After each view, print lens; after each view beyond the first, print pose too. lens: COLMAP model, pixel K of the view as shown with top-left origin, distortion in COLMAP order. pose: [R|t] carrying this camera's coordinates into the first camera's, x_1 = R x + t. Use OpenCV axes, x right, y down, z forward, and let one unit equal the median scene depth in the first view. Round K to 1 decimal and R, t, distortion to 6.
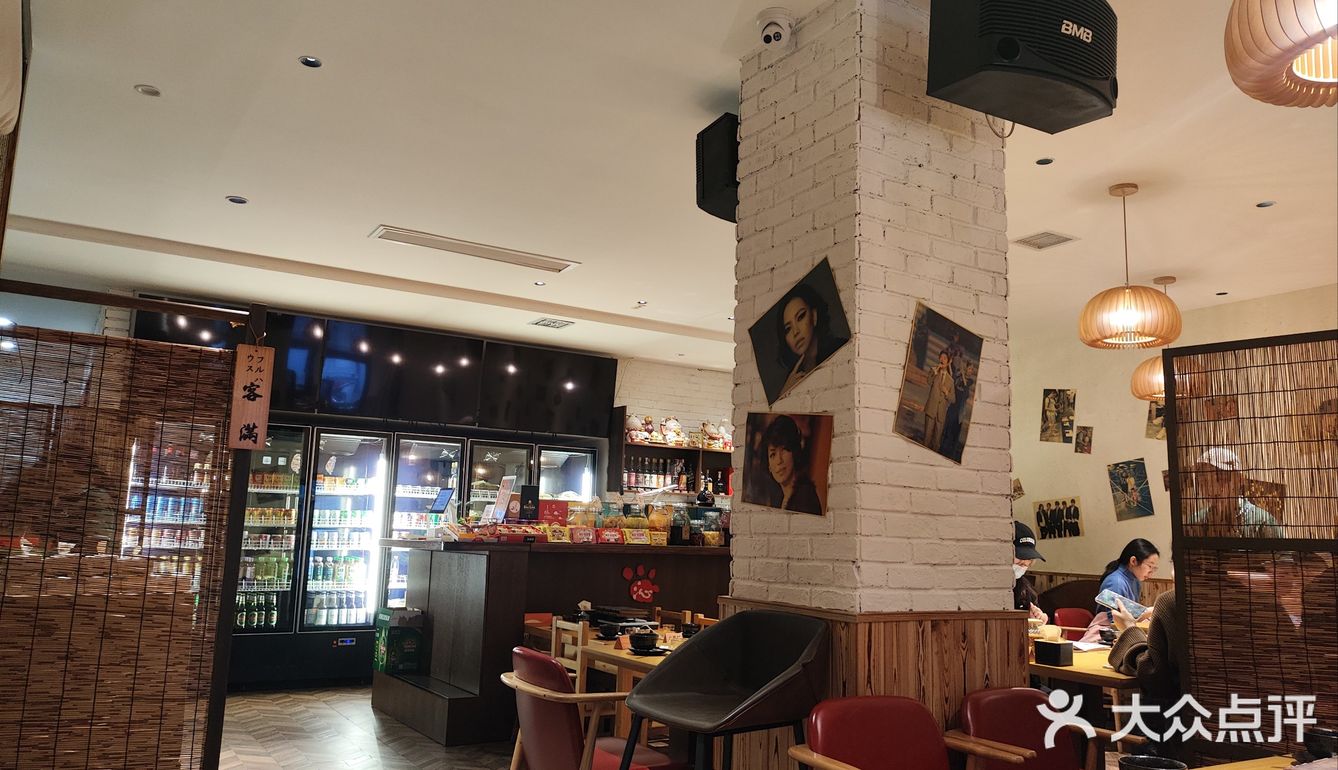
lens RADIAL K [[907.5, 0, 595.7], [0, 907.5, 383.5], [0, 0, 1]] dist [-0.000763, -0.020532]
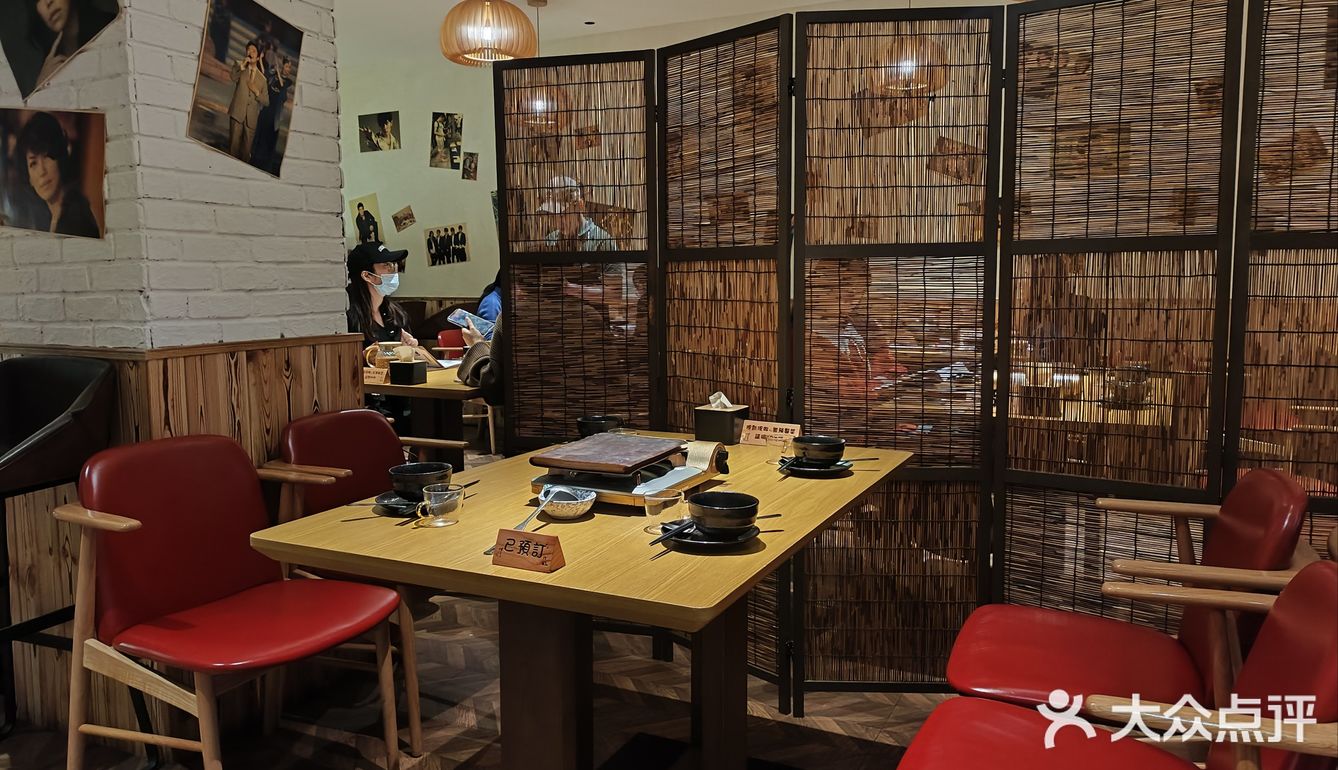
lens RADIAL K [[907.5, 0, 595.7], [0, 907.5, 383.5], [0, 0, 1]] dist [-0.000763, -0.020532]
pose [[0.858656, -0.102717, 0.502155, 0.202697], [-0.039766, 0.963410, 0.265065, 0.035169], [-0.511008, -0.247568, 0.823153, 0.055786]]
